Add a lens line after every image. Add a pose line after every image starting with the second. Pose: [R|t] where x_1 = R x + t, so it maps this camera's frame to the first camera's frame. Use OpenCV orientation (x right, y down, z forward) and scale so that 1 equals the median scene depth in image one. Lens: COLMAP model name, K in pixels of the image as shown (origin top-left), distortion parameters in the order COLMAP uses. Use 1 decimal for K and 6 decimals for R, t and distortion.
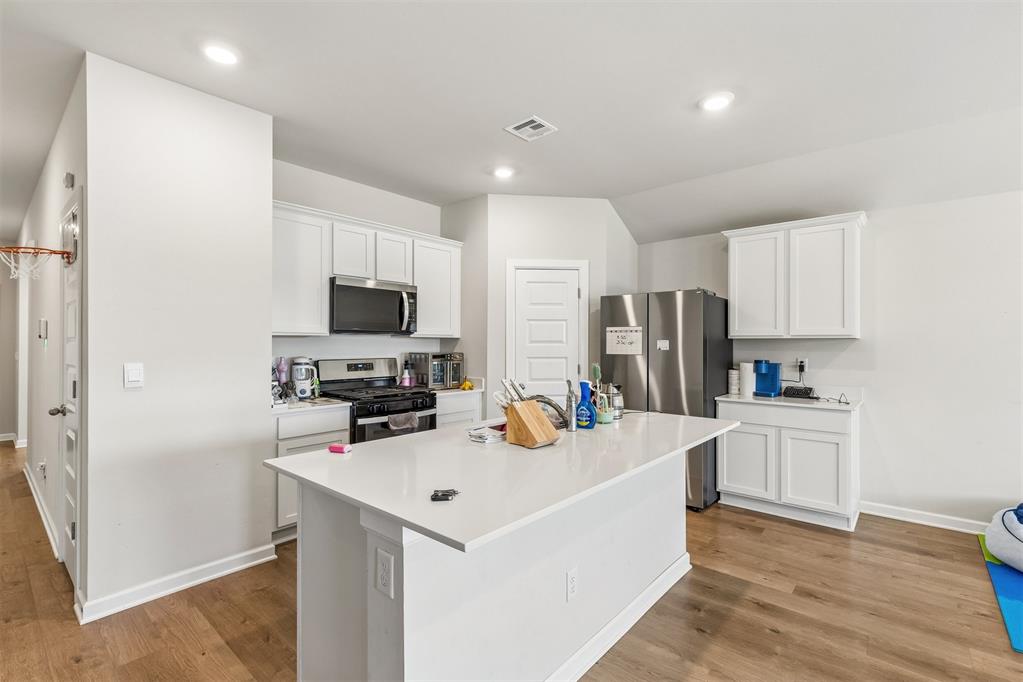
lens RADIAL K [[463.6, 0, 514.3], [0, 463.6, 338.6], [0, 0, 1]] dist [0.009454, -0.002630]
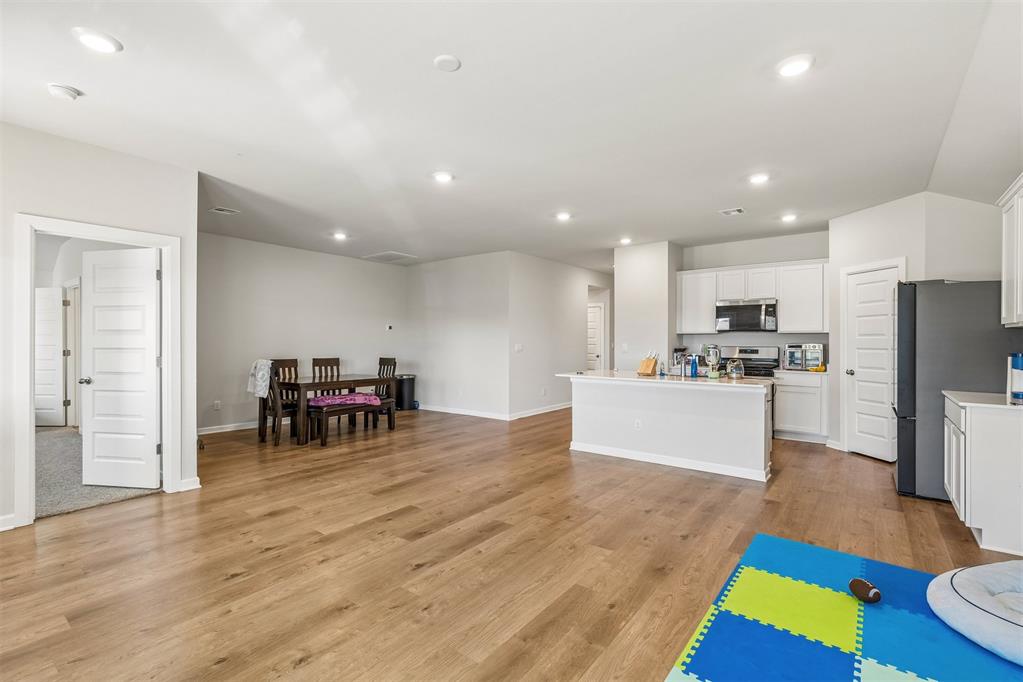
lens RADIAL K [[463.6, 0, 511.6], [0, 463.6, 339.8], [0, 0, 1]] dist [0.009454, -0.002630]
pose [[0.045662, -0.003826, -0.998950, 1.366130], [0.005470, 0.999979, -0.003580, 0.021643], [0.998942, -0.005301, 0.045682, 0.076873]]
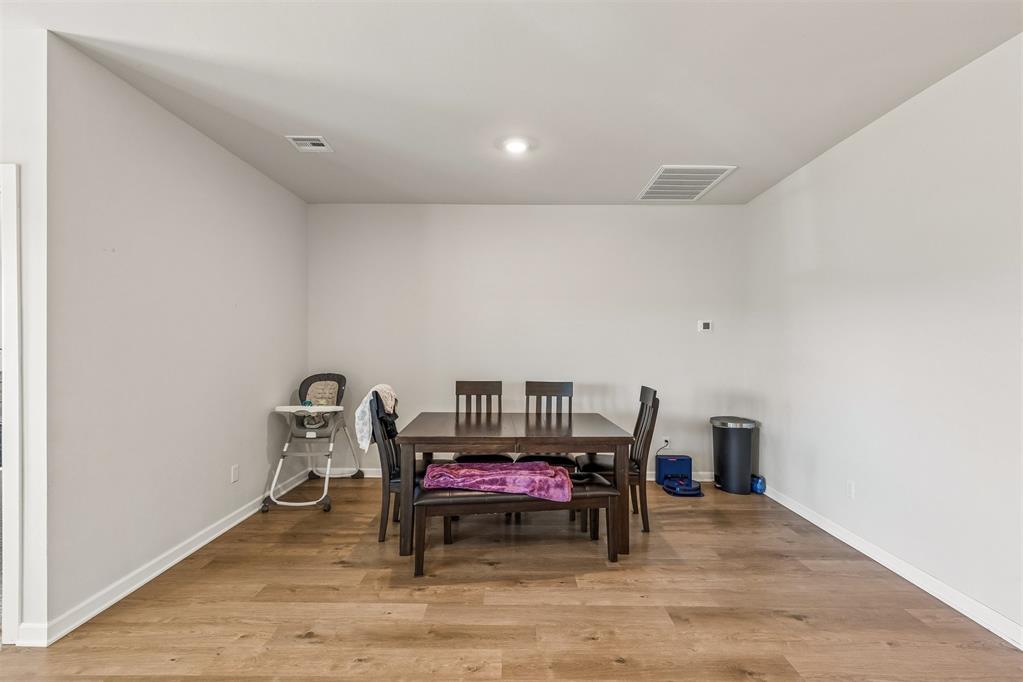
lens RADIAL K [[463.6, 0, 512.2], [0, 463.6, 344.1], [0, 0, 1]] dist [0.009454, -0.002630]
pose [[-0.766909, -0.002189, -0.641752, 0.202940], [0.003029, 0.999971, -0.007031, 0.004971], [0.641749, -0.007336, -0.766880, 0.182910]]
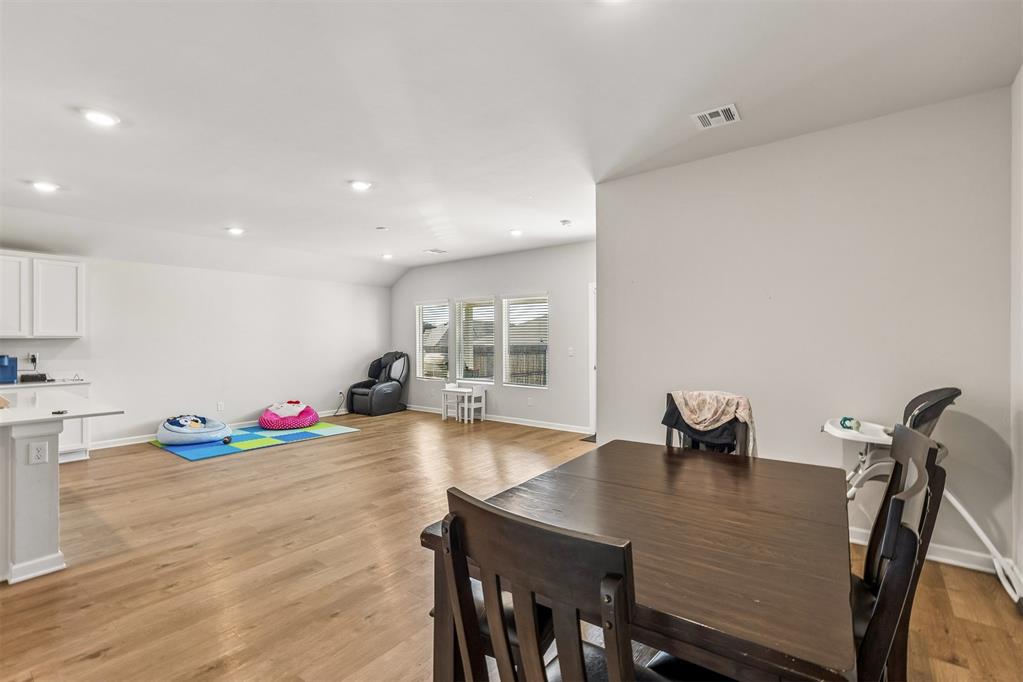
lens RADIAL K [[463.6, 0, 509.5], [0, 463.6, 339.3], [0, 0, 1]] dist [0.009454, -0.002630]
pose [[-0.041495, 0.000814, 0.999138, -0.832832], [-0.002616, 0.999996, -0.000923, 0.000496], [-0.999135, -0.002652, -0.041492, -0.339437]]
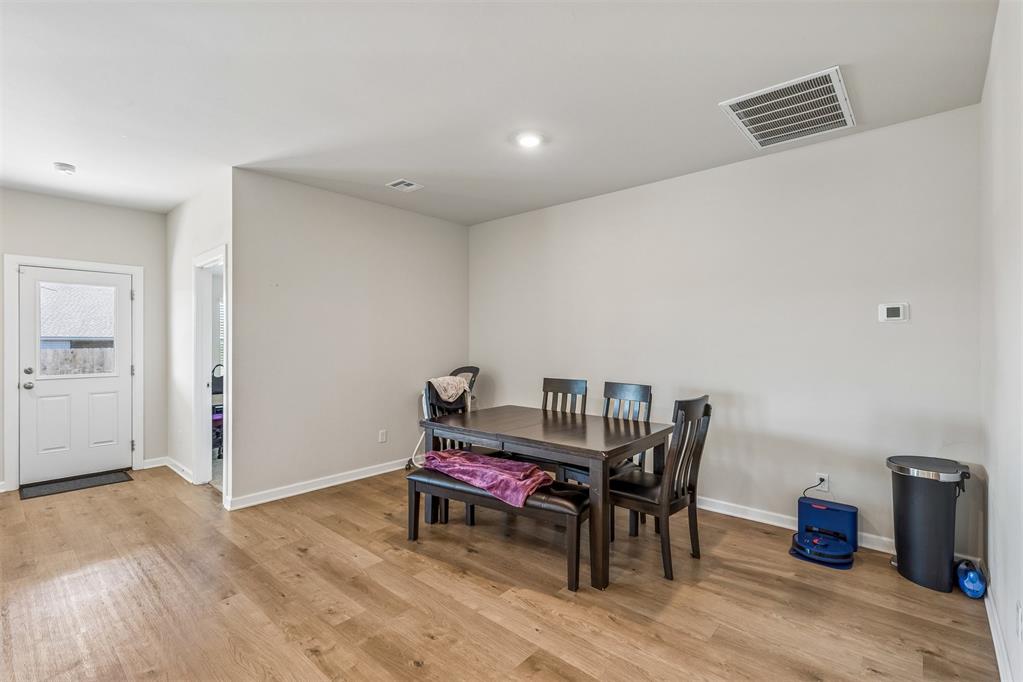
lens RADIAL K [[463.6, 0, 510.1], [0, 463.6, 340.2], [0, 0, 1]] dist [0.009454, -0.002630]
pose [[-0.999690, 0.001648, 0.024863, -0.340969], [0.001447, 0.999966, -0.008088, 0.002527], [-0.024875, -0.008049, -0.999658, 0.375119]]
